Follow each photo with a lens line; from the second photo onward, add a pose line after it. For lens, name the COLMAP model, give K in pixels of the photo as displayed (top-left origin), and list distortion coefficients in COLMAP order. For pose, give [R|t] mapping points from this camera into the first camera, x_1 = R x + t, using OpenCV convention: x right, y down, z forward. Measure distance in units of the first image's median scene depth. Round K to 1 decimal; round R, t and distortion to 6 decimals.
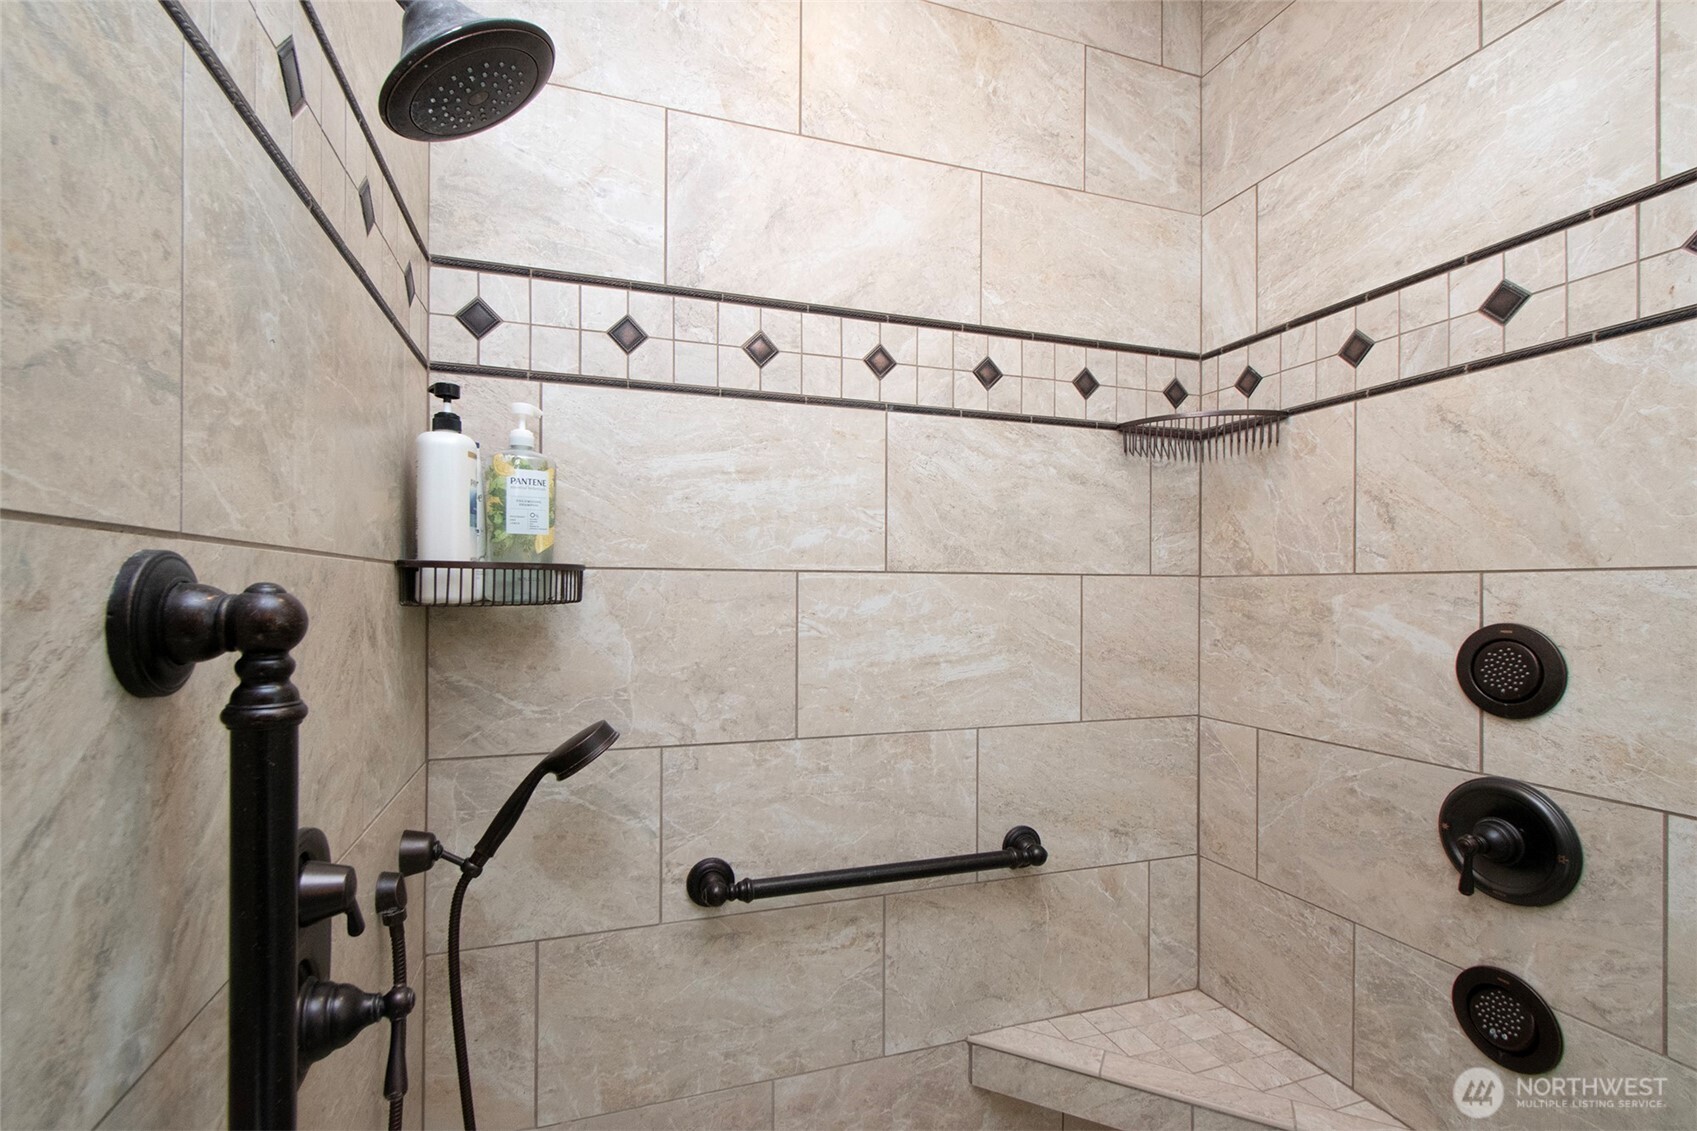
lens RADIAL K [[756.0, 0, 846.3], [0, 756.0, 578.5], [0, 0, 1]] dist [0.002760, 0.000395]
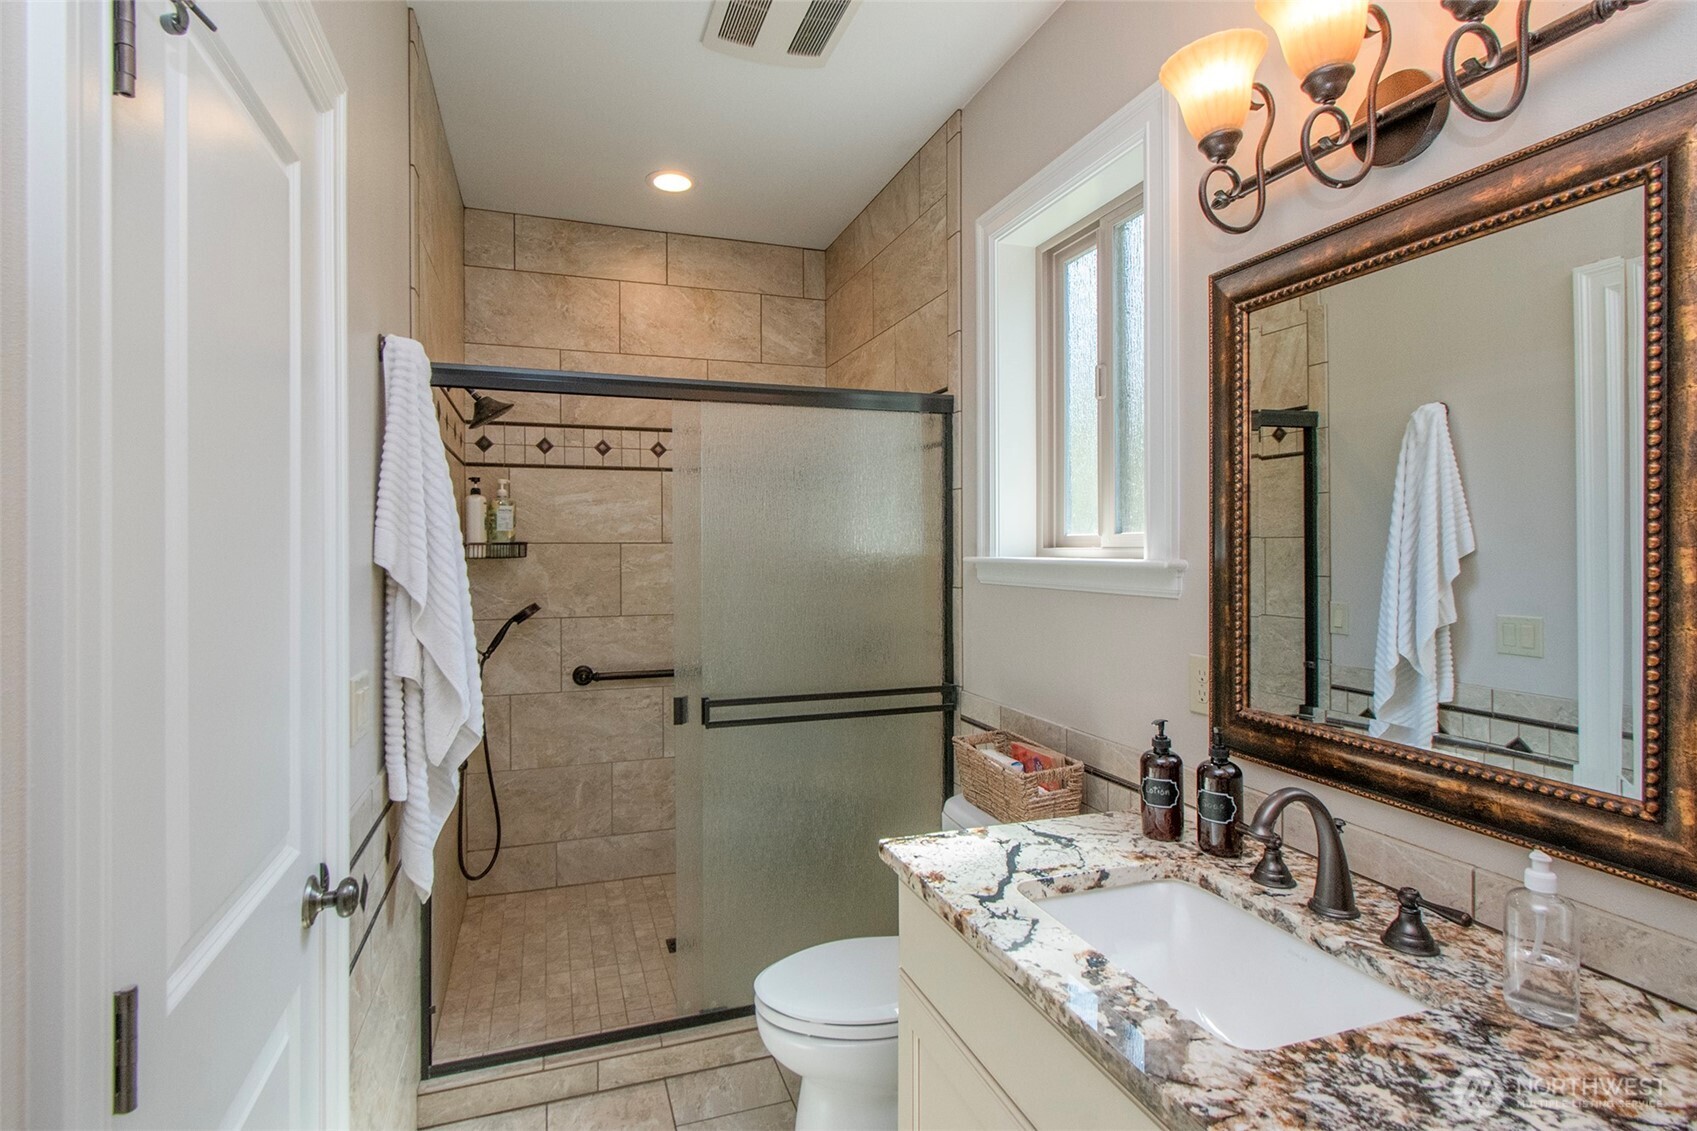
lens RADIAL K [[756.0, 0, 797.1], [0, 756.0, 540.6], [0, 0, 1]] dist [0.002760, 0.000395]
pose [[0.999779, -0.010633, -0.018153, 0.528784], [0.010653, 0.999943, 0.000979, -0.014550], [0.018141, -0.001172, 0.999835, -1.328489]]
